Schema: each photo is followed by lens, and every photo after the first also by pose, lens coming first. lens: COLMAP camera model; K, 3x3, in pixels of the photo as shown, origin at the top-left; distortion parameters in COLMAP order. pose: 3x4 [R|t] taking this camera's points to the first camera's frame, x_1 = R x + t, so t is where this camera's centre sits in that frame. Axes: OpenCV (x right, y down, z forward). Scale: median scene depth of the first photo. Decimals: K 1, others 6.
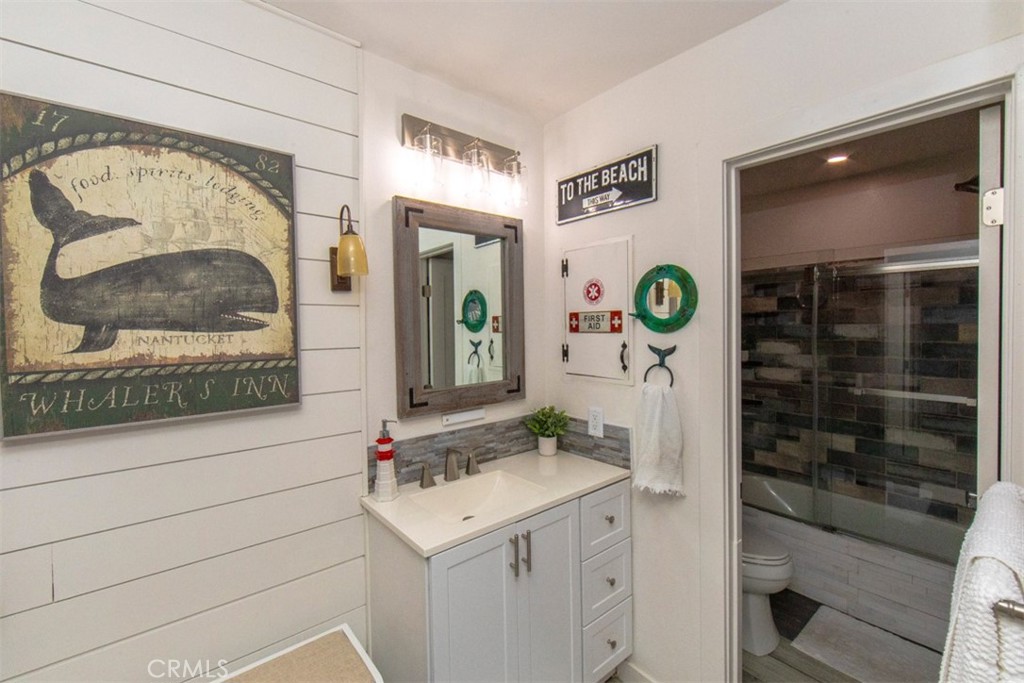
lens RADIAL K [[421.1, 0, 508.2], [0, 421.1, 334.8], [0, 0, 1]] dist [-0.001914, -0.000084]
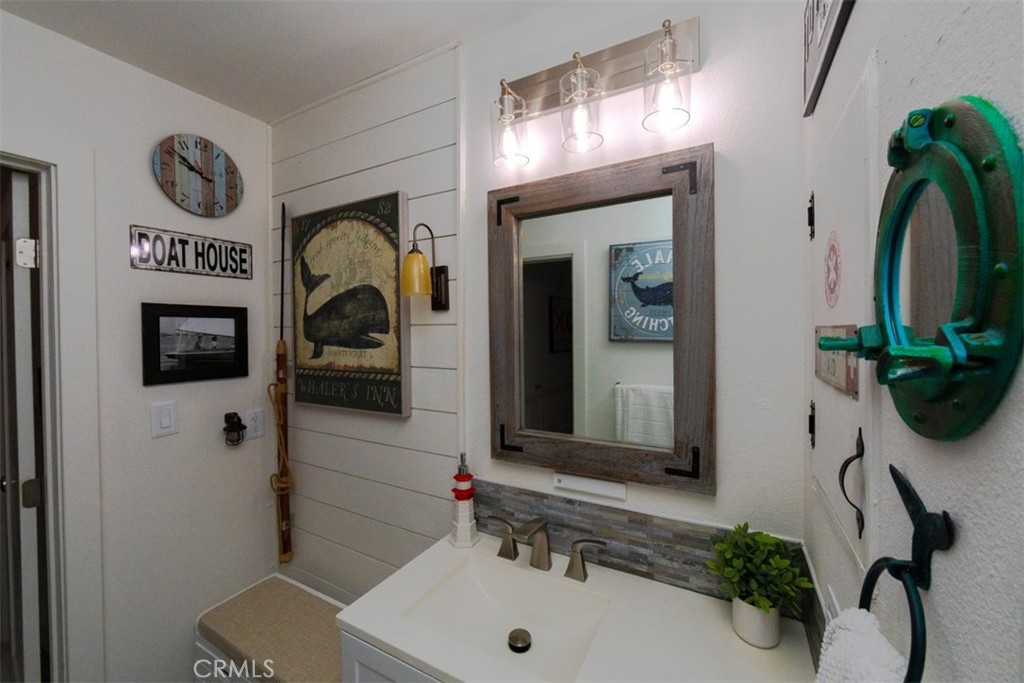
lens RADIAL K [[421.1, 0, 508.2], [0, 421.1, 334.8], [0, 0, 1]] dist [-0.001914, -0.000084]
pose [[0.344785, 0.022988, -0.938400, 0.653618], [-0.011593, 0.999728, 0.020231, -0.076256], [0.938610, 0.003903, 0.344958, 0.908298]]
